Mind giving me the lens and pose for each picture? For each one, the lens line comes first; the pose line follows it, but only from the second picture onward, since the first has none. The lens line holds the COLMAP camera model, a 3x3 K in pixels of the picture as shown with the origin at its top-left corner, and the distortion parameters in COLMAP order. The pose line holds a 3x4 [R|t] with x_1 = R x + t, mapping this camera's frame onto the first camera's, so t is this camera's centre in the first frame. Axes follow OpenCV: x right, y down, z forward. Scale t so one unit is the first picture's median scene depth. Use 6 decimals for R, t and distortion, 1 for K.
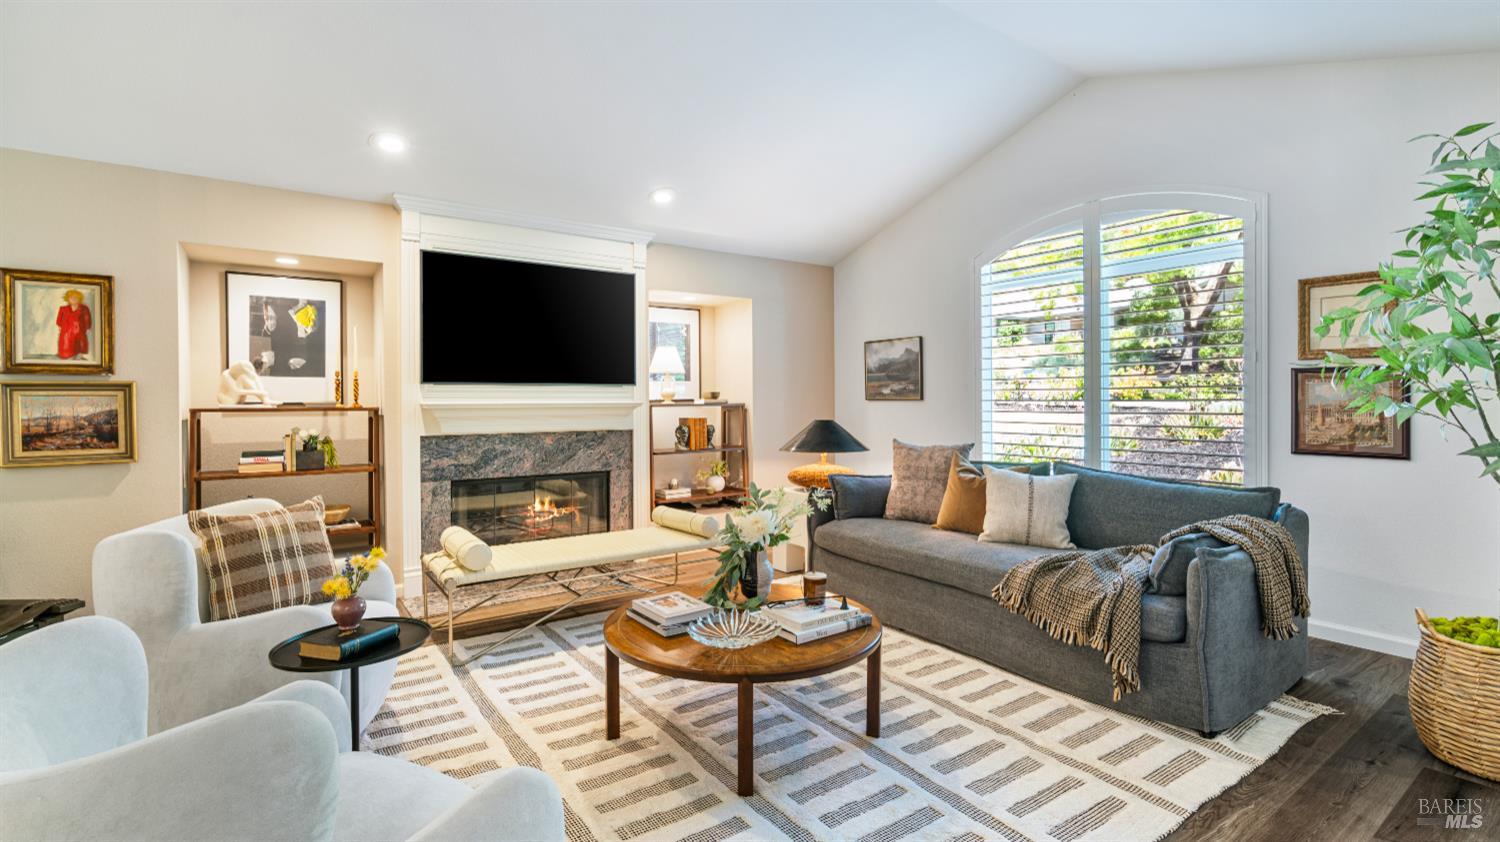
lens RADIAL K [[679.2, 0, 749.8], [0, 679.2, 410.2], [0, 0, 1]] dist [-0.002467, 0.001351]
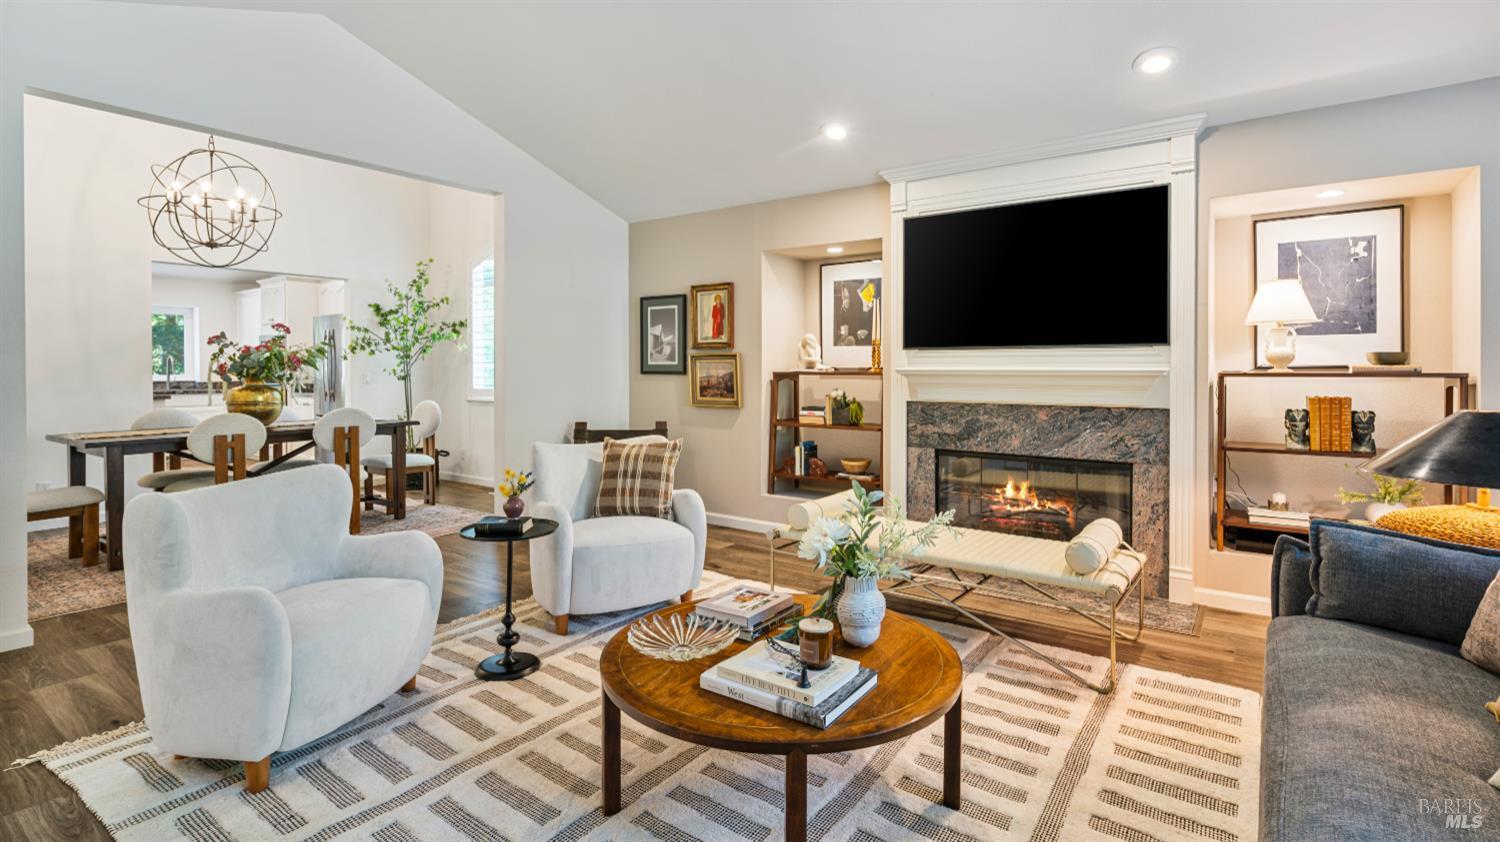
lens RADIAL K [[733.2, 0, 768.0], [0, 733.2, 374.0], [0, 0, 1]] dist [-0.004696, 0.000982]
pose [[0.316212, 0.012475, -0.948606, 0.483945], [-0.014408, 0.999861, 0.008347, -0.008543], [0.948579, 0.011028, 0.316348, 0.447593]]
